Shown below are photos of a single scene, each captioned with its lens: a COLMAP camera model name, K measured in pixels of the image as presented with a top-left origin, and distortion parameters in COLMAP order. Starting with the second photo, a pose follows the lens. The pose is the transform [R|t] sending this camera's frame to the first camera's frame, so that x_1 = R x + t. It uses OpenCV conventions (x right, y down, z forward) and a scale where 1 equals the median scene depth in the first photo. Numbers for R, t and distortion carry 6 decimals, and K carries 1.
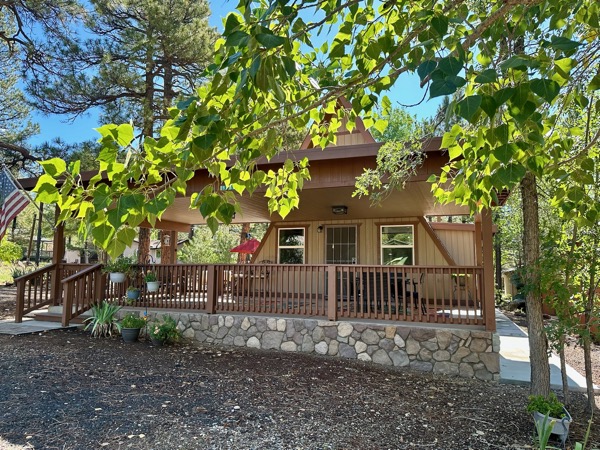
lens RADIAL K [[423.9, 0, 298.6], [0, 423.9, 220.4], [0, 0, 1]] dist [0.050904, -0.012438]
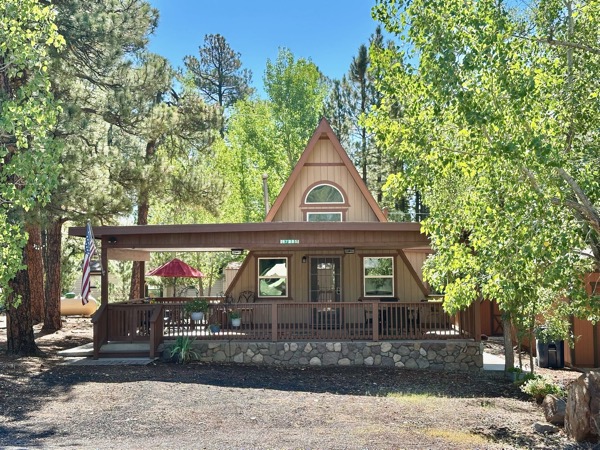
lens RADIAL K [[829.0, 0, 304.1], [0, 829.0, 224.7], [0, 0, 1]] dist [0.131916, 0.000000]
pose [[0.939717, -0.001843, 0.341948, -1.069559], [-0.019601, 0.998051, 0.059245, -0.306353], [-0.341391, -0.062376, 0.937849, -1.463676]]
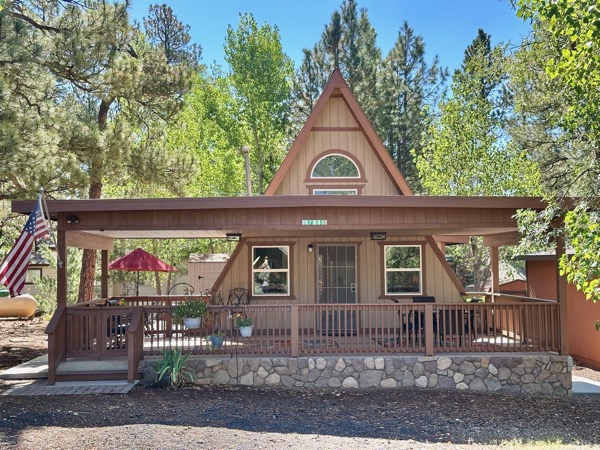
lens RADIAL K [[829.0, 0, 295.9], [0, 829.0, 227.6], [0, 0, 1]] dist [0.131916, 0.000000]
pose [[0.911898, -0.002266, 0.410411, -1.059686], [-0.027578, 0.997386, 0.066781, -0.210061], [-0.409490, -0.072216, 0.909452, -0.723321]]
